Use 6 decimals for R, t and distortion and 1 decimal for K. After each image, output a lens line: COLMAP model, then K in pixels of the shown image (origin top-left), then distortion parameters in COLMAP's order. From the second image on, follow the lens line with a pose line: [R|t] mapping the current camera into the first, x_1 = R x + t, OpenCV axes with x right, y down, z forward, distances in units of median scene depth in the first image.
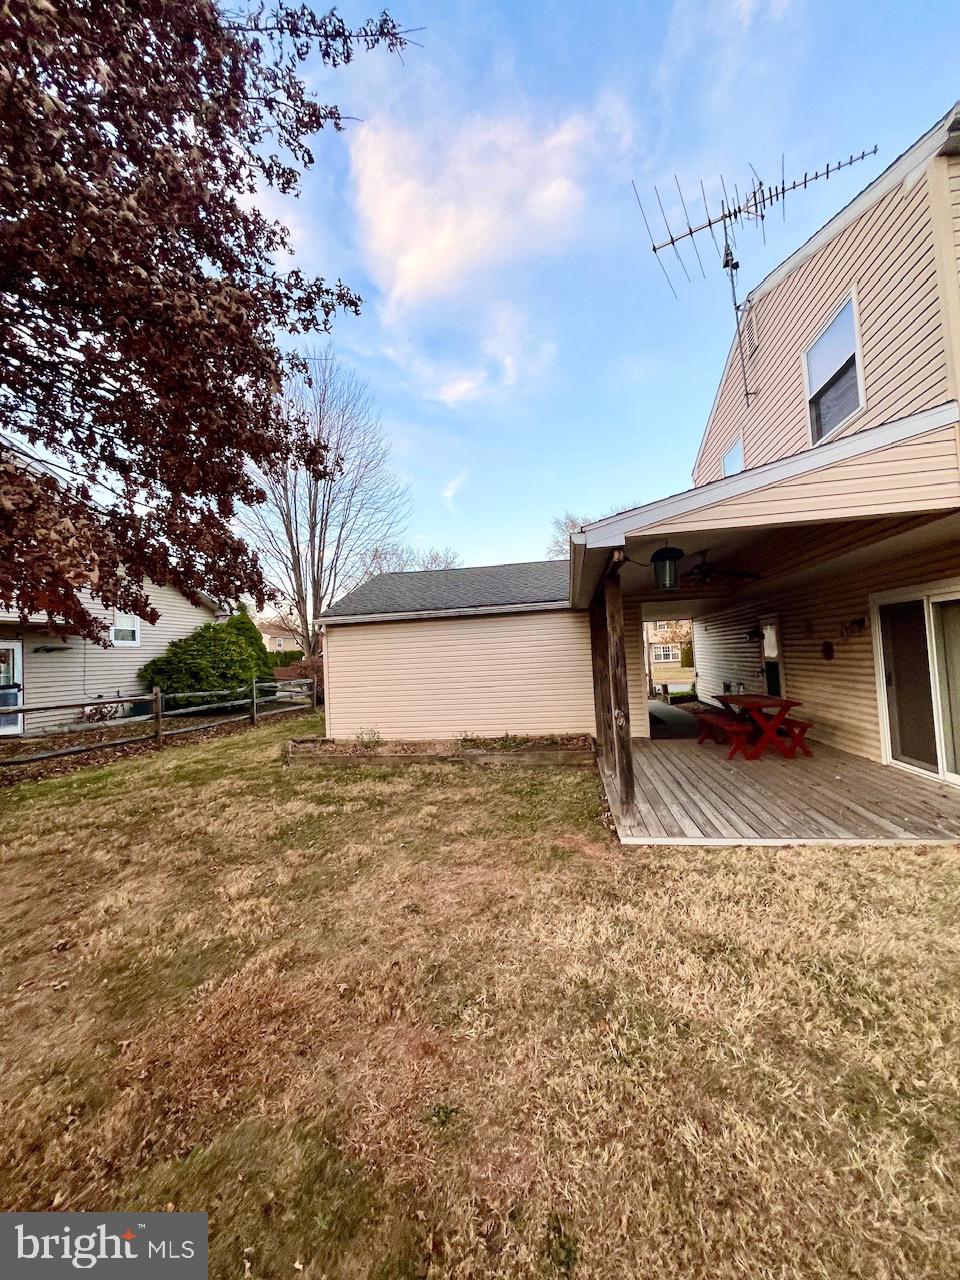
lens RADIAL K [[518.6, 0, 477.2], [0, 518.6, 636.8], [0, 0, 1]] dist [0.017114, -0.000570]
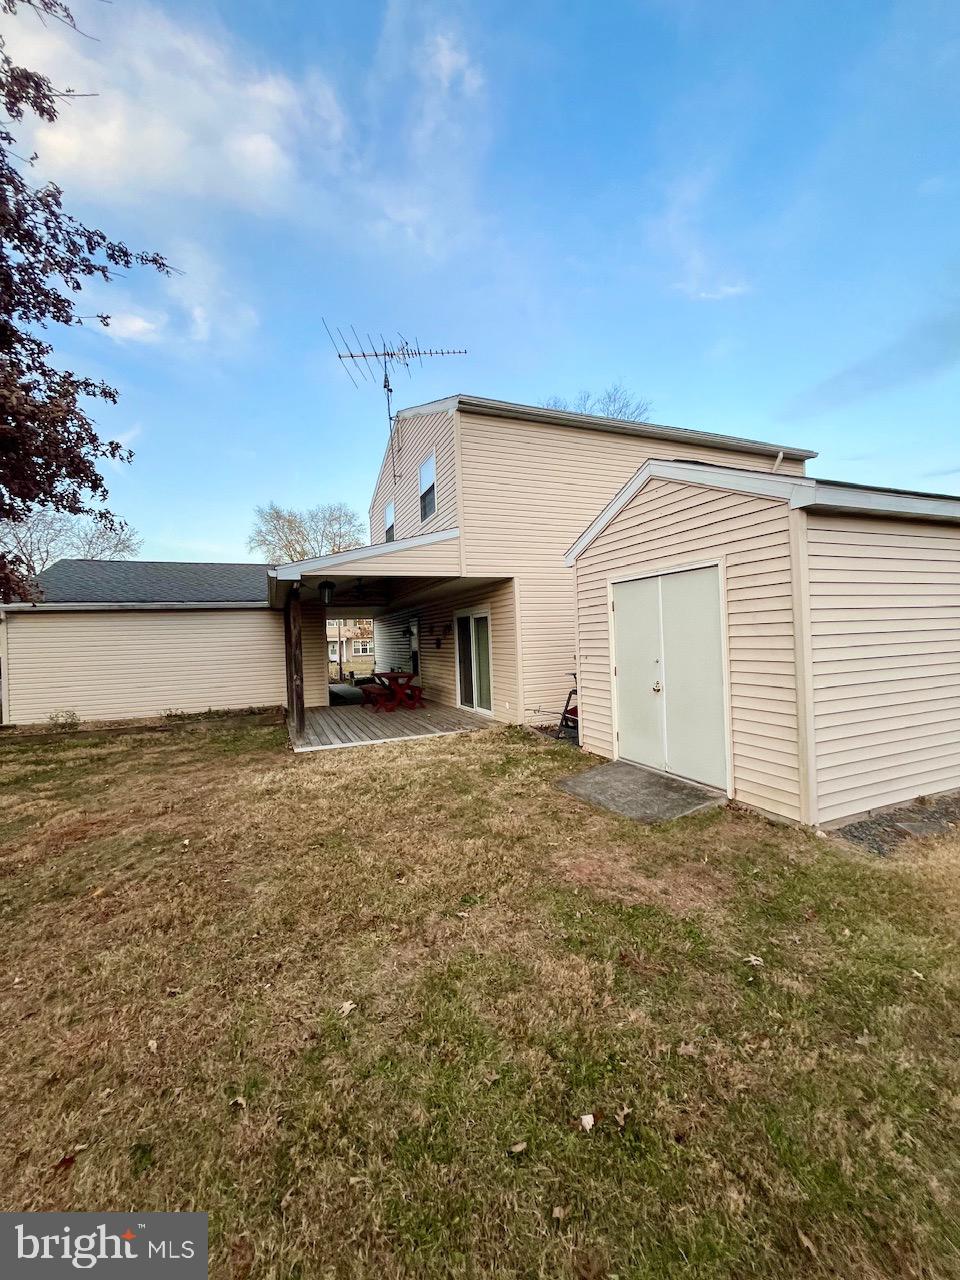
lens RADIAL K [[518.6, 0, 479.0], [0, 518.6, 638.1], [0, 0, 1]] dist [0.017114, -0.000570]
pose [[0.845027, 0.021084, 0.534307, -0.064989], [-0.029079, 0.999556, 0.006547, -0.003051], [-0.533932, -0.021069, 0.845265, -0.354652]]
